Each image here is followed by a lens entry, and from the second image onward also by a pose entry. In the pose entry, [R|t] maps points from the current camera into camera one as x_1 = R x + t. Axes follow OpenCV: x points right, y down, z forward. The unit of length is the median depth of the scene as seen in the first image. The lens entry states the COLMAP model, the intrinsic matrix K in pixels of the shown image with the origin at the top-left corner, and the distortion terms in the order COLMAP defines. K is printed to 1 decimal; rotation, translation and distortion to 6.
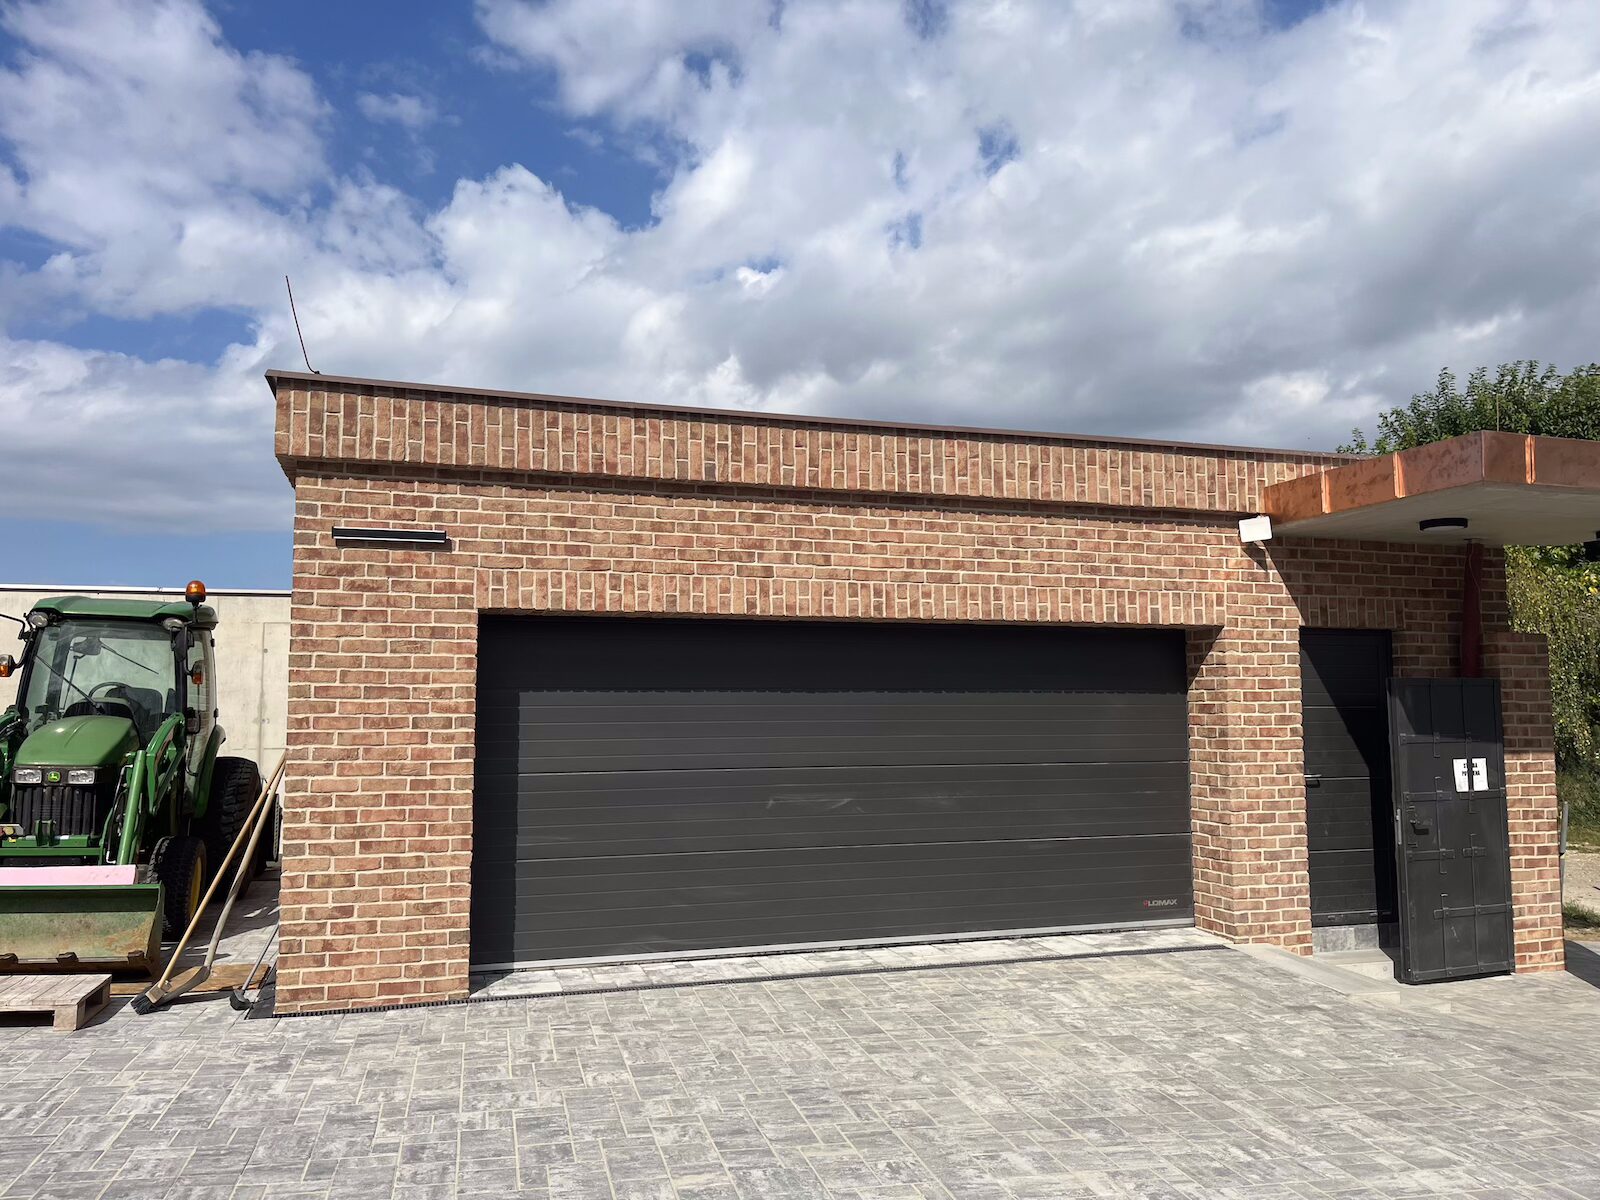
lens RADIAL K [[1194.3, 0, 808.0], [0, 1194.3, 605.3], [0, 0, 1]] dist [0.055333, -0.089395]
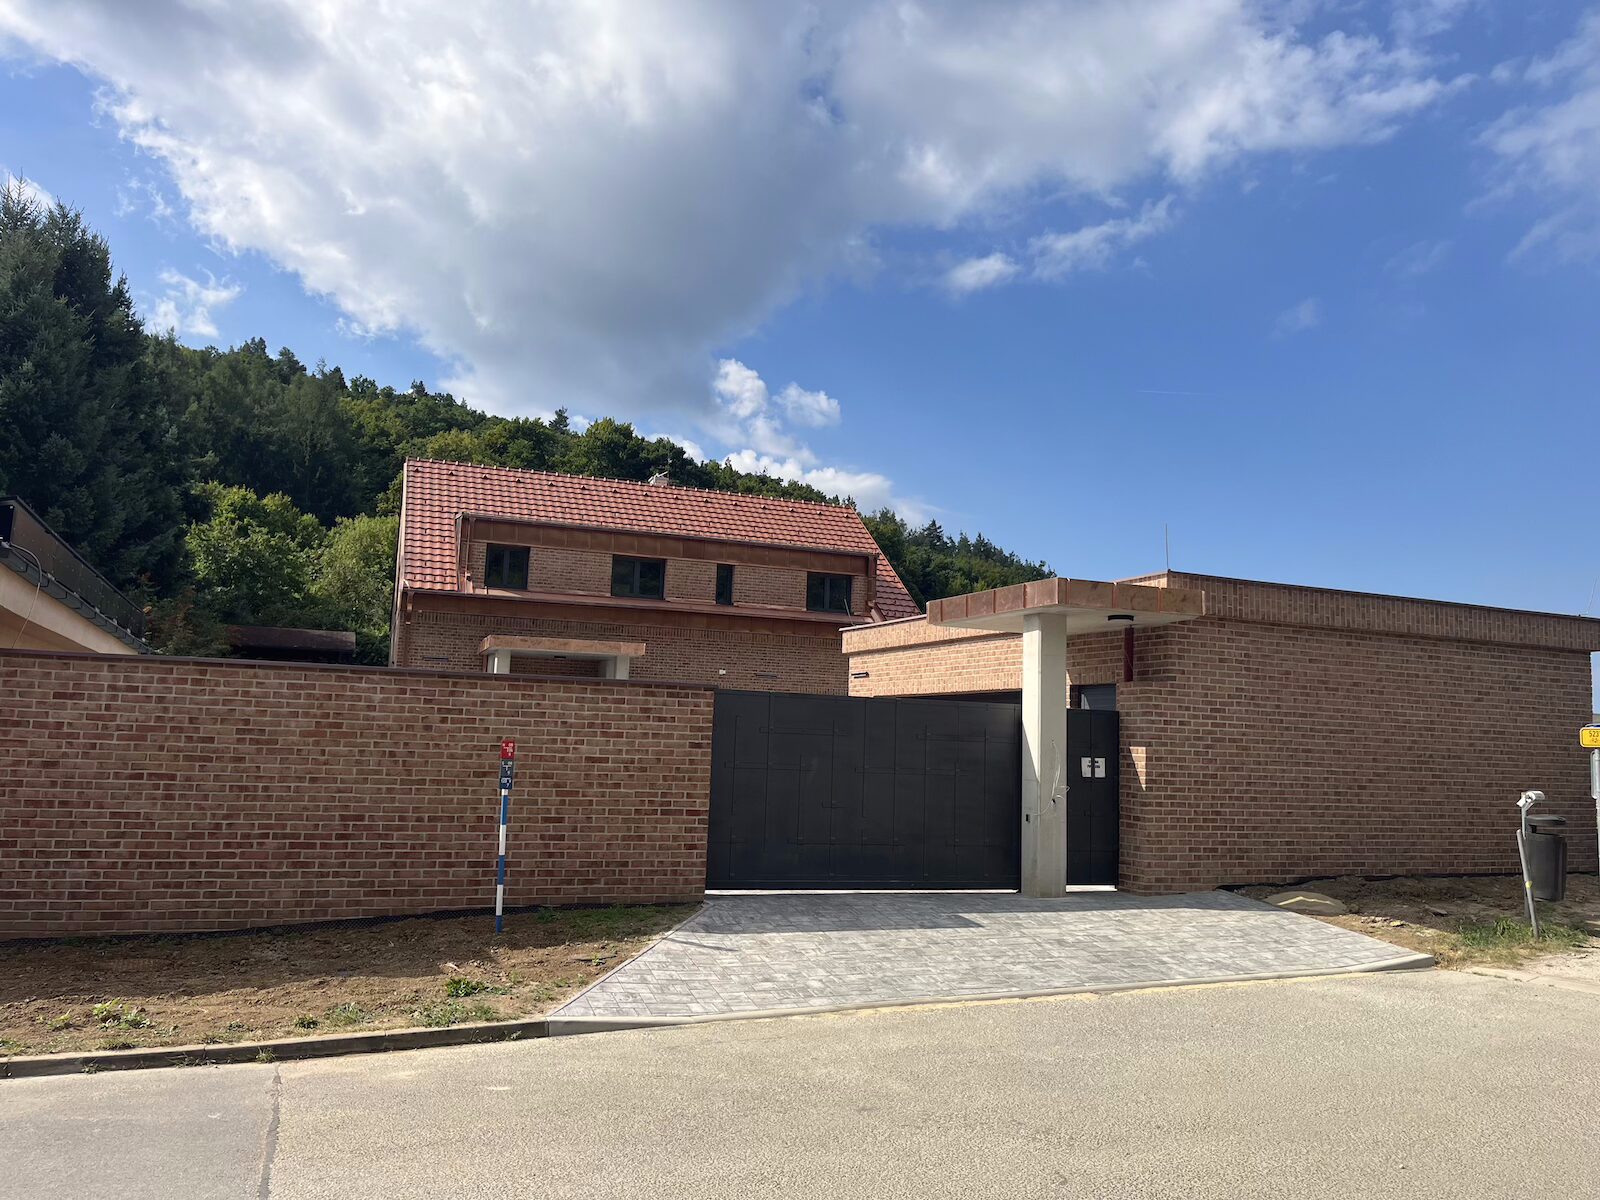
lens RADIAL K [[1194.3, 0, 808.0], [0, 1194.3, 605.3], [0, 0, 1]] dist [0.055333, -0.089395]
pose [[0.161013, -0.117192, -0.979970, 2.182821], [0.044940, 0.992766, -0.111339, 0.083557], [0.985929, -0.026113, 0.165115, 0.324869]]
